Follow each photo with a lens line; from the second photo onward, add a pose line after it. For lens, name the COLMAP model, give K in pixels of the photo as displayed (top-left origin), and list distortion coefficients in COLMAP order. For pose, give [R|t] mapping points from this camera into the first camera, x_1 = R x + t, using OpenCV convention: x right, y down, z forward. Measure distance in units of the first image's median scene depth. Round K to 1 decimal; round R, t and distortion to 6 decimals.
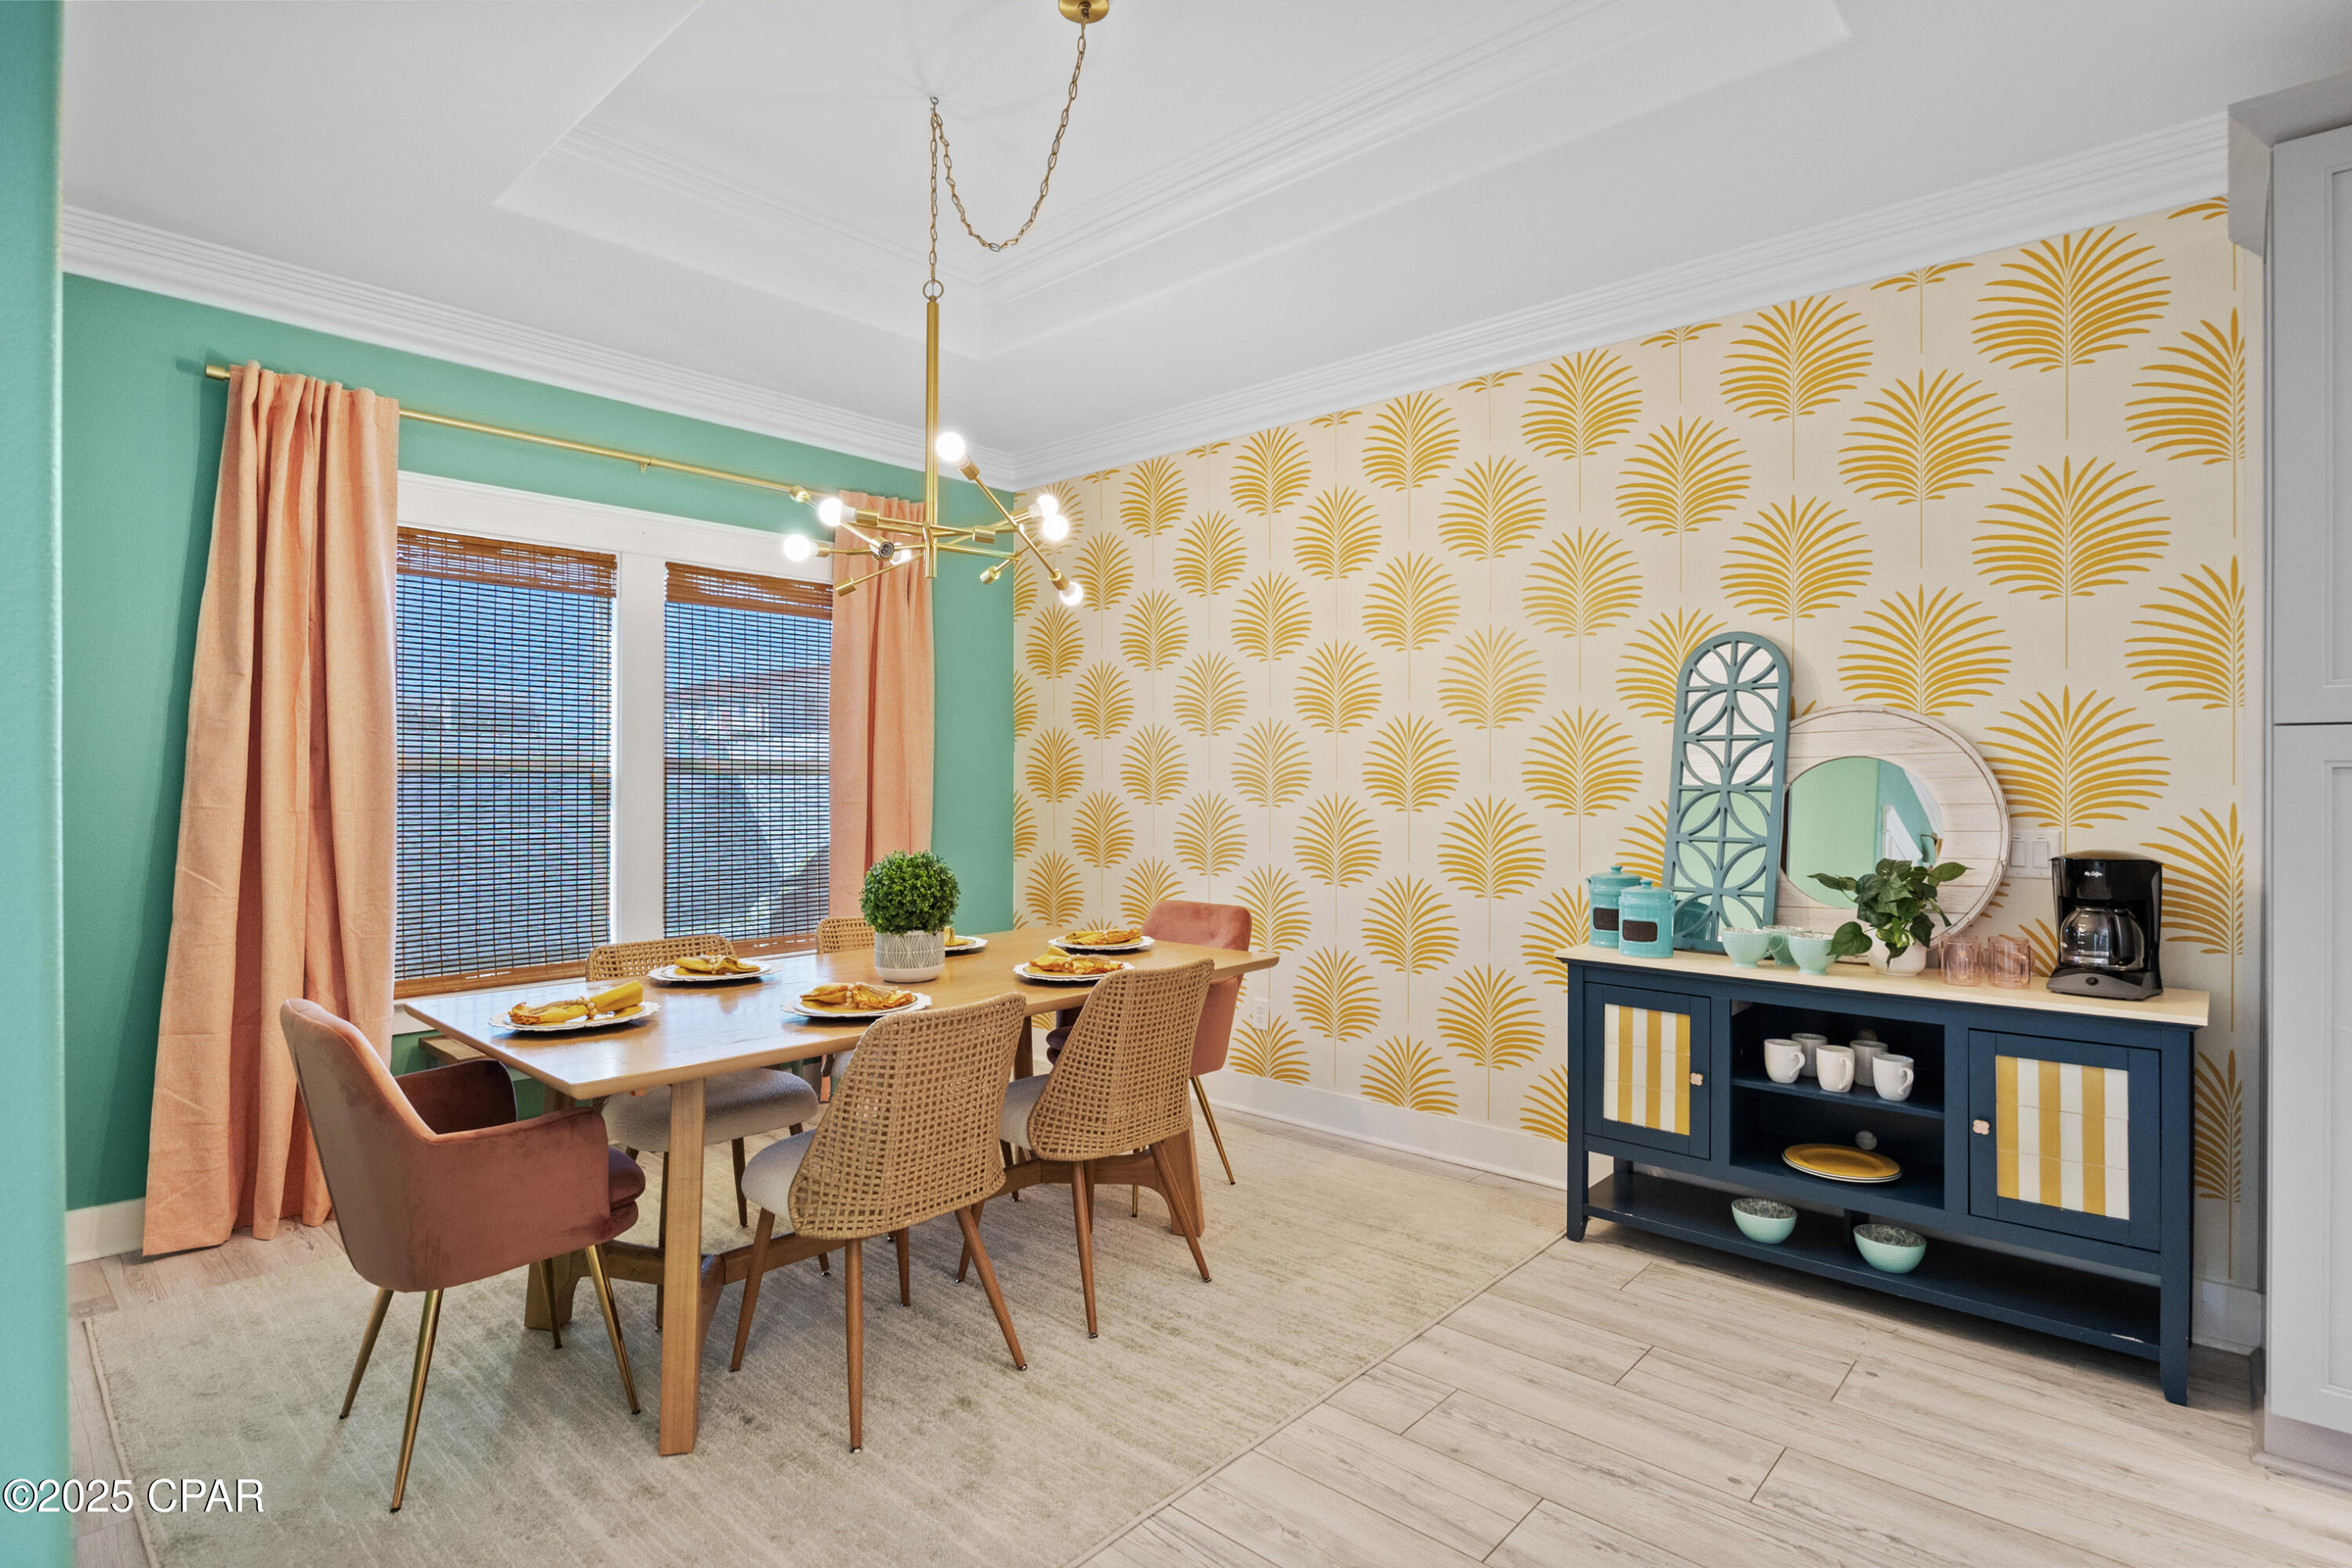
lens RADIAL K [[1171.3, 0, 1177.3], [0, 1171.3, 774.8], [0, 0, 1]] dist [0.001116, -0.008687]
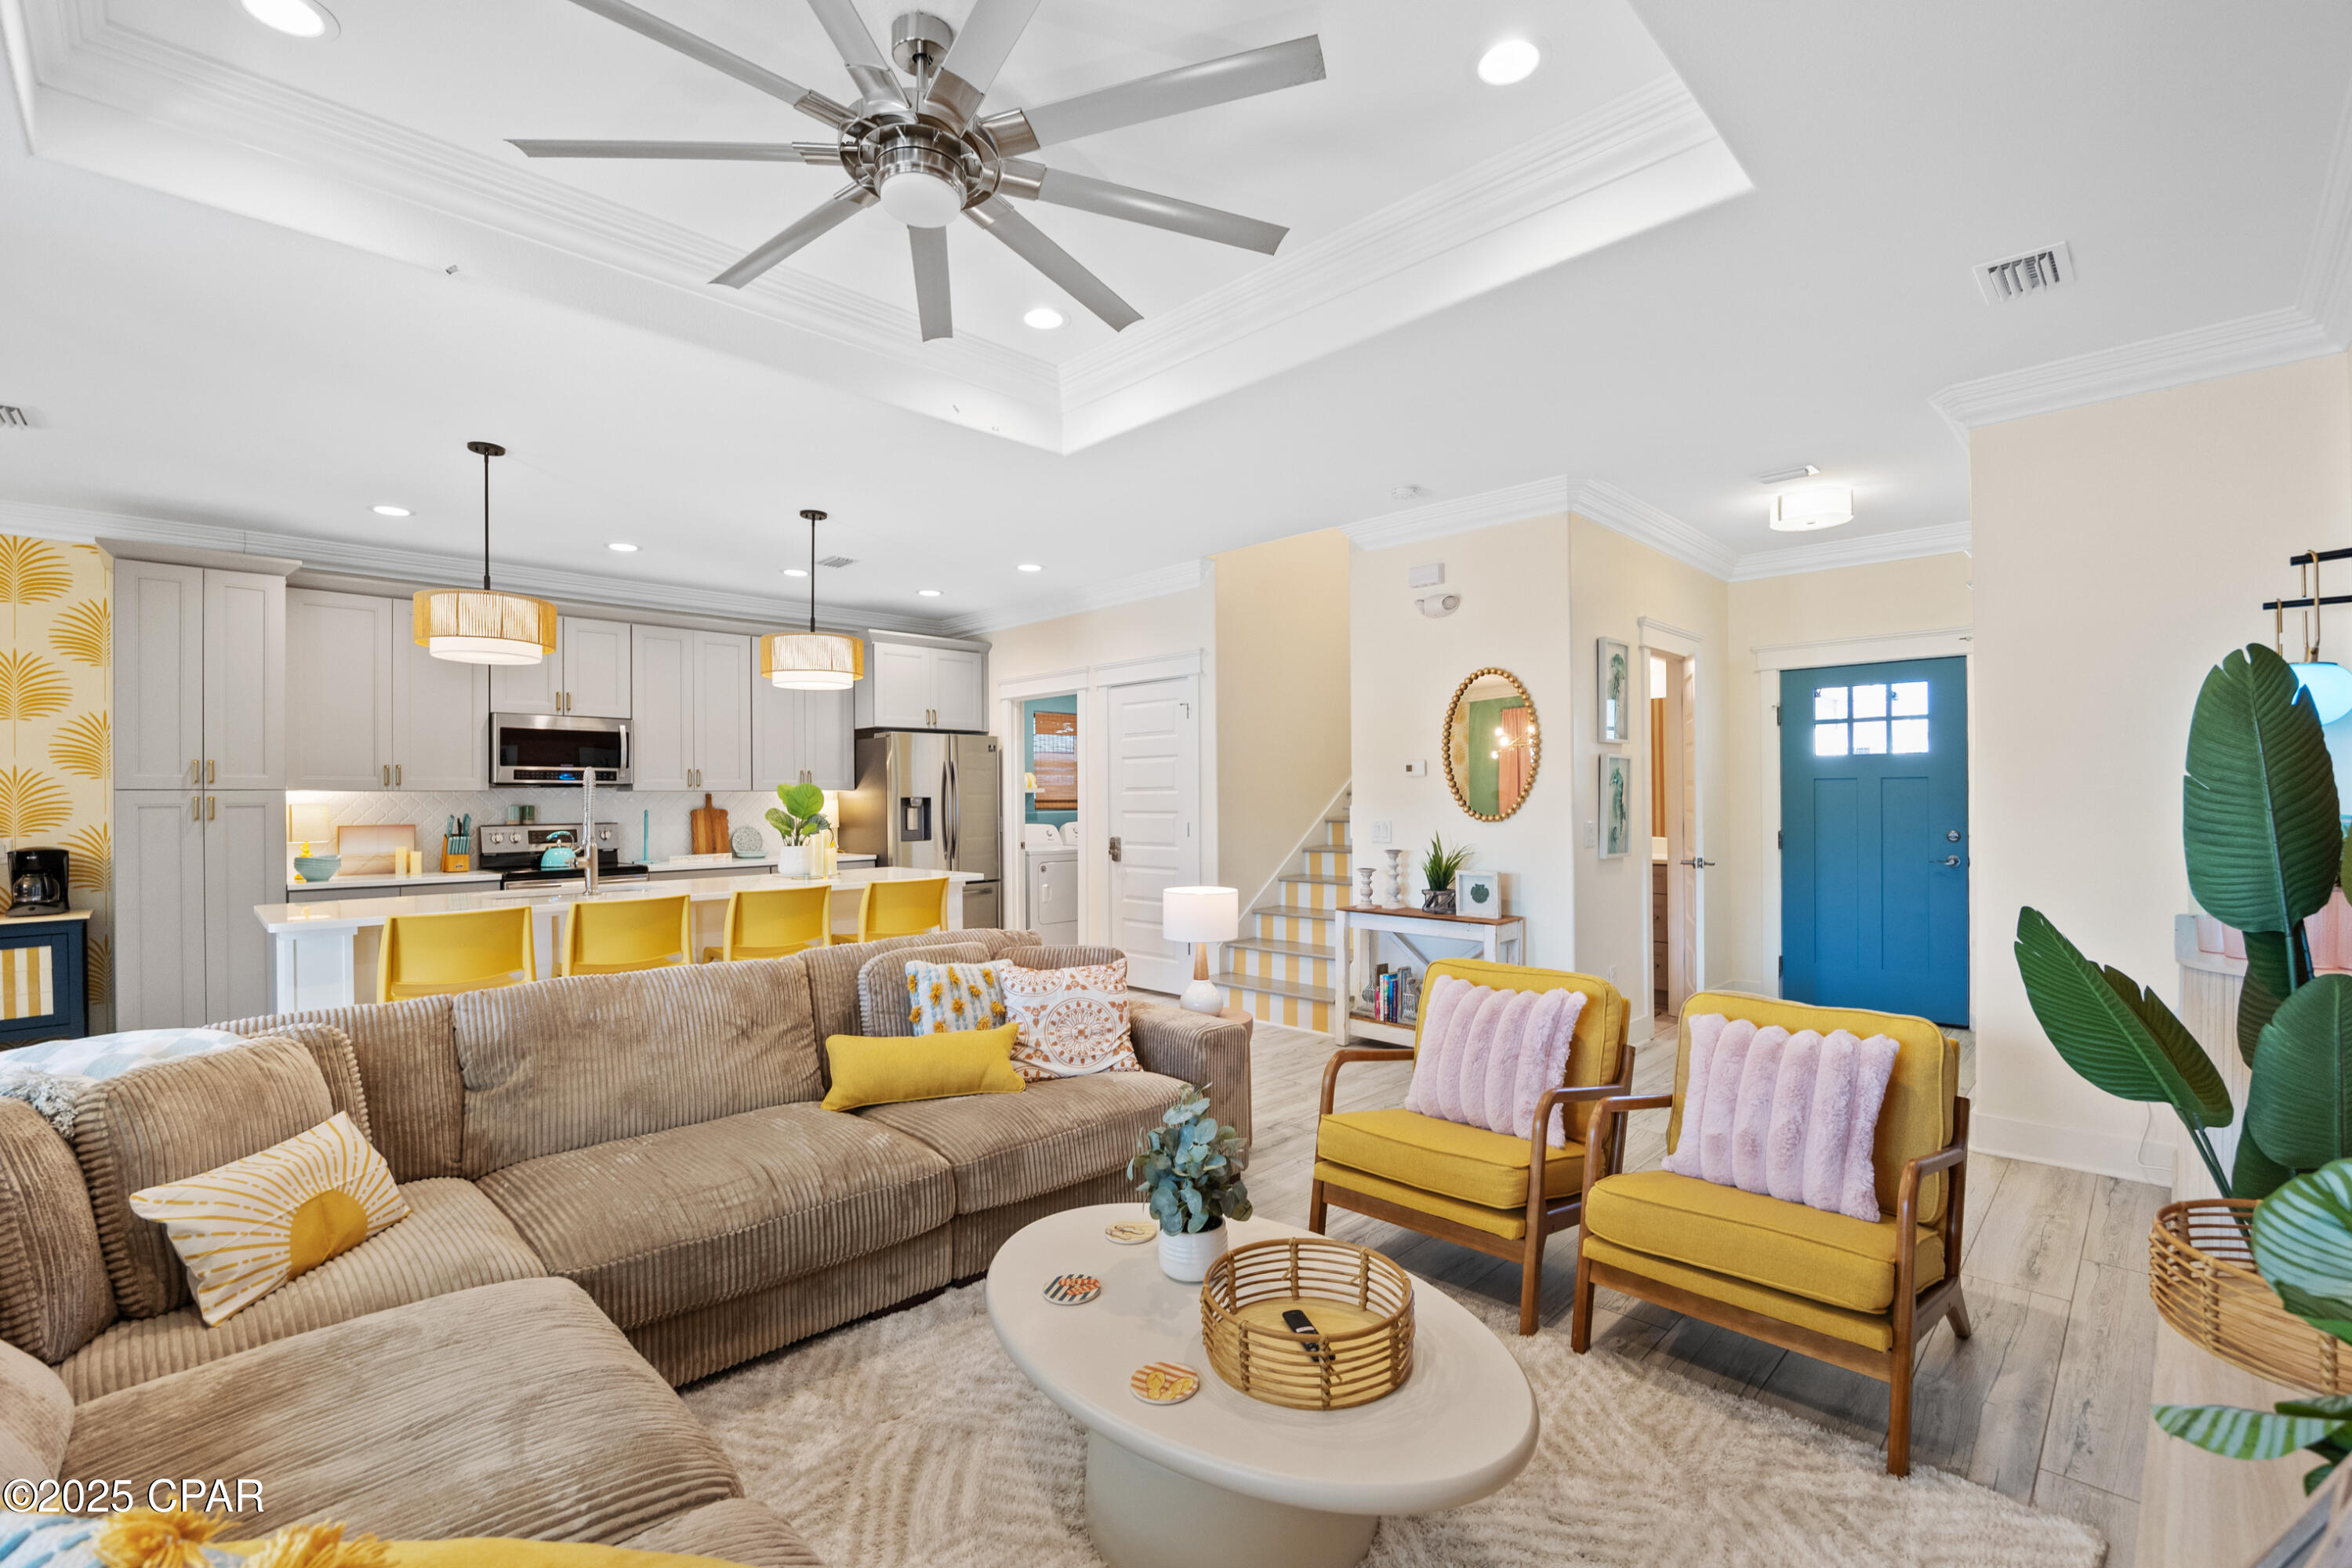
lens RADIAL K [[1016.3, 0, 1181.3], [0, 1016.3, 802.9], [0, 0, 1]] dist [-0.021423, -0.000369]
pose [[0.049506, -0.004682, 0.998763, -0.712148], [0.006474, 0.999970, 0.004367, -0.005054], [-0.998753, 0.006250, 0.049535, -0.930207]]
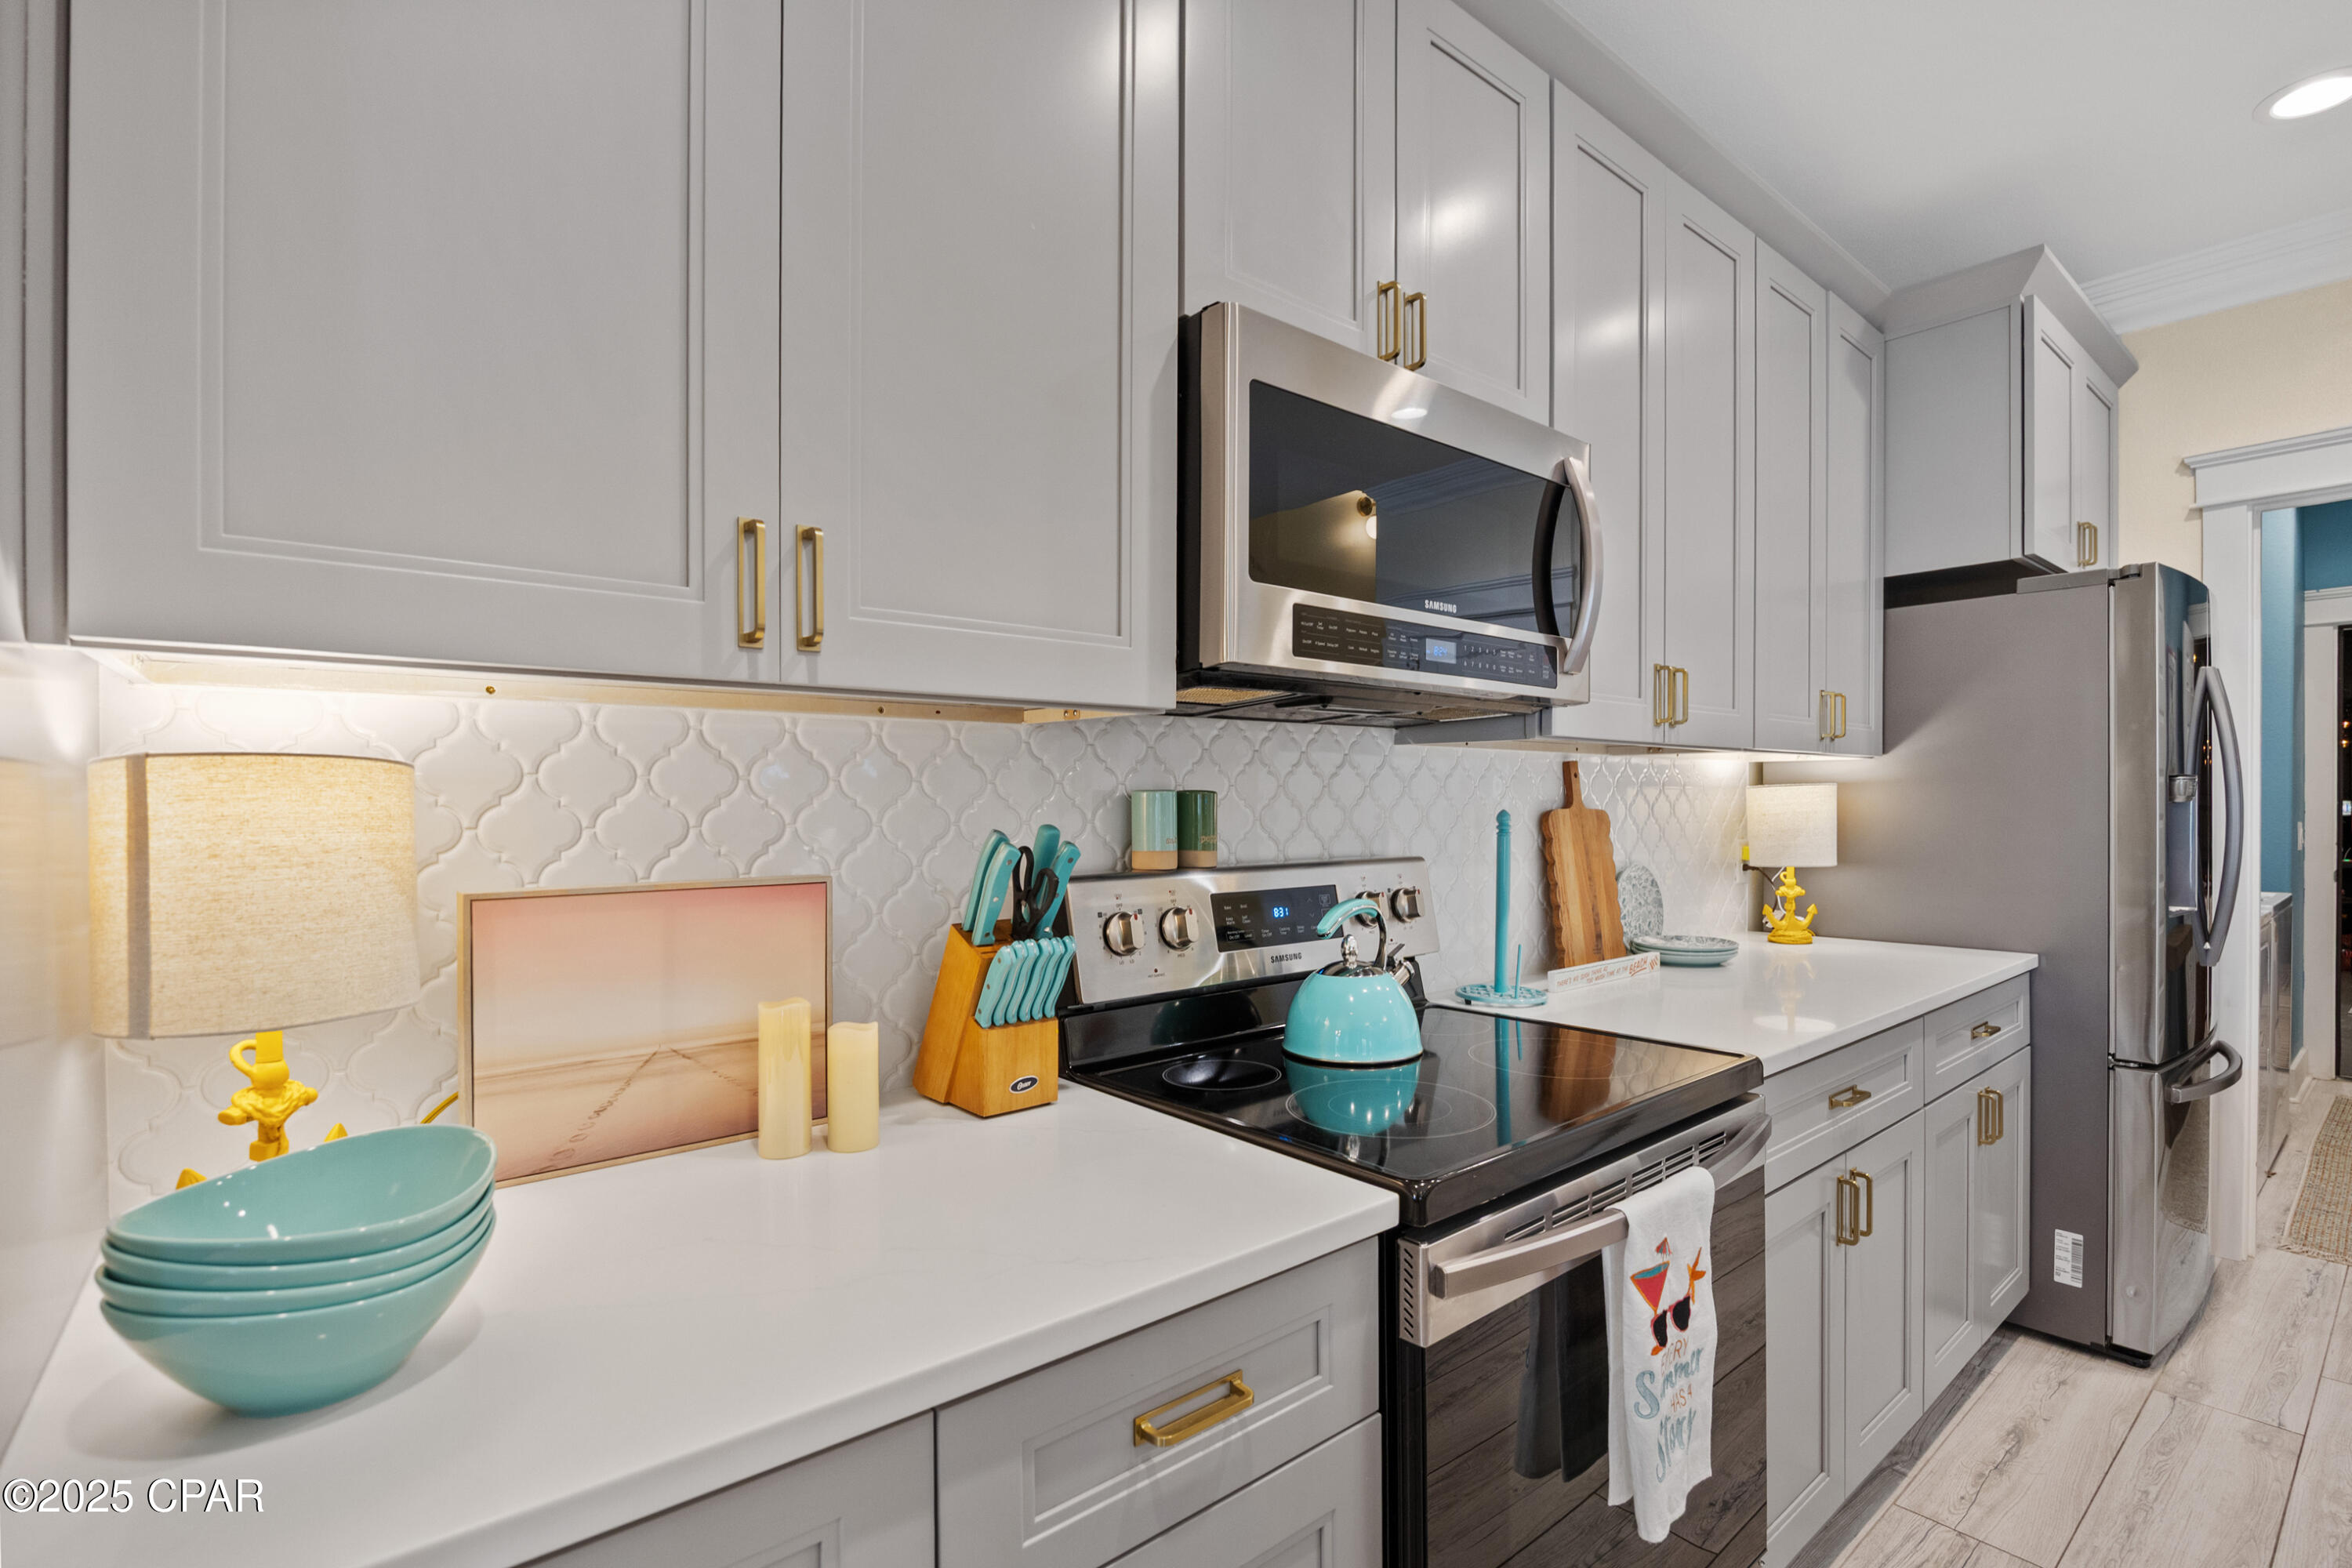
lens RADIAL K [[1075.6, 0, 1167.8], [0, 1075.6, 811.6], [0, 0, 1]] dist [-0.017111, 0.000265]
pose [[0.148612, -0.008343, 0.988860, 0.655431], [0.004506, 0.999960, 0.007759, 0.006253], [-0.988885, 0.003303, 0.148643, 0.356273]]
